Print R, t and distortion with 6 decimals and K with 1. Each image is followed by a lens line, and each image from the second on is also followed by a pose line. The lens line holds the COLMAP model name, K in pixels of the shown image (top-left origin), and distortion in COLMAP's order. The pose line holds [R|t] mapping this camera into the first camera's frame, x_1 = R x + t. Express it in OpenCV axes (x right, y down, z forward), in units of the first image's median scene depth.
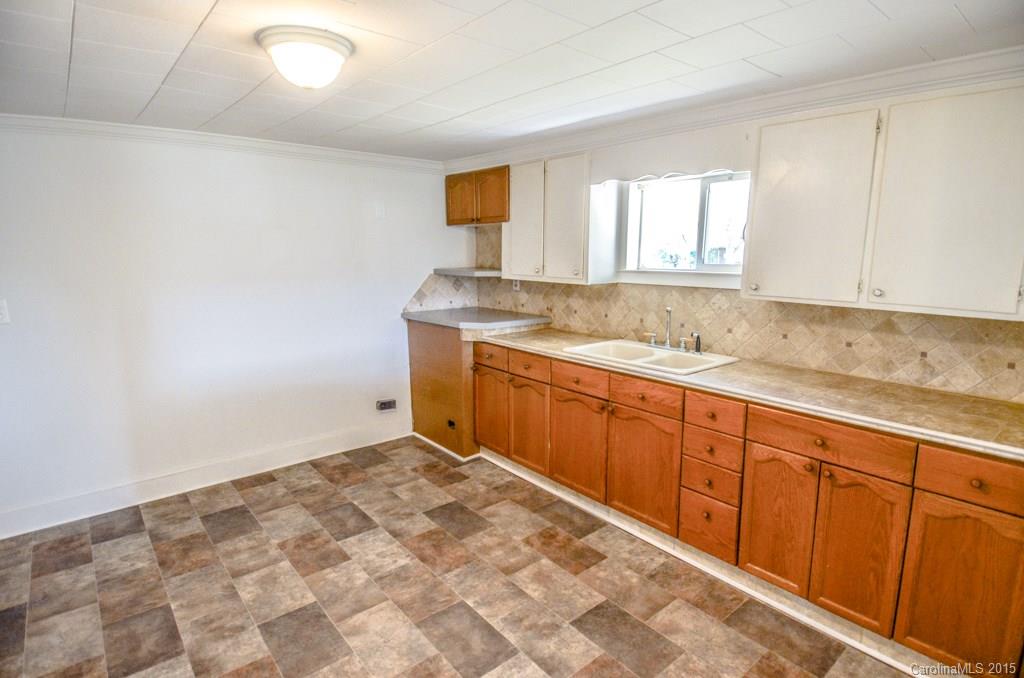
lens RADIAL K [[533.3, 0, 511.7], [0, 533.3, 333.6], [0, 0, 1]] dist [0.033852, -0.041497]
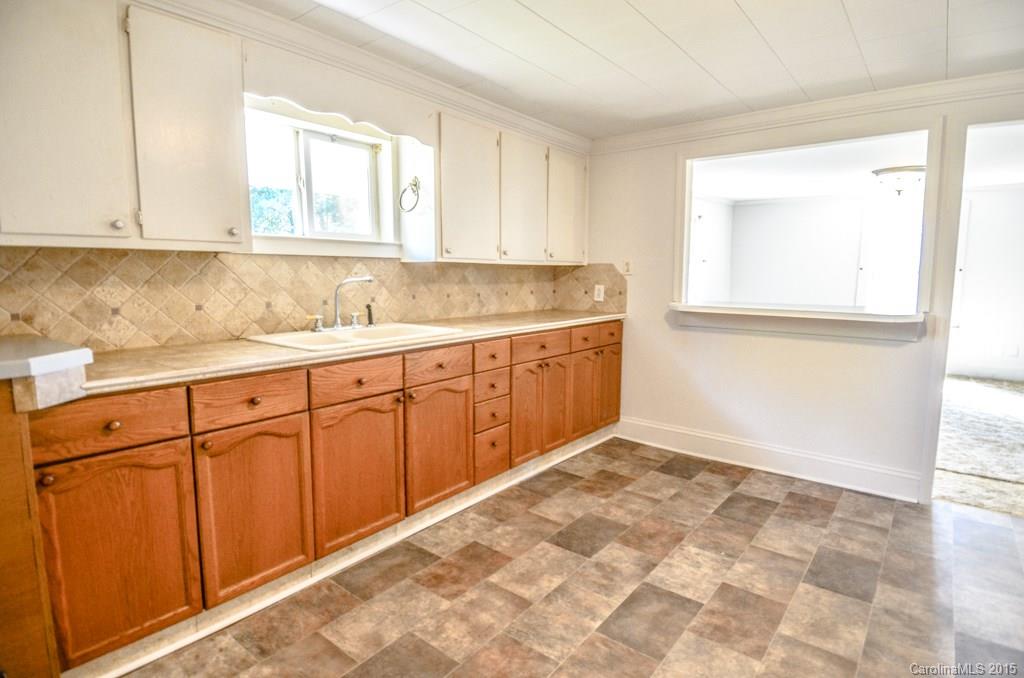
lens RADIAL K [[533.3, 0, 513.7], [0, 533.3, 338.3], [0, 0, 1]] dist [0.033852, -0.041497]
pose [[-0.207381, -0.126935, 0.969990, -0.617858], [0.143712, 0.976835, 0.158556, -0.054858], [-0.967647, 0.172280, -0.184335, 0.939375]]
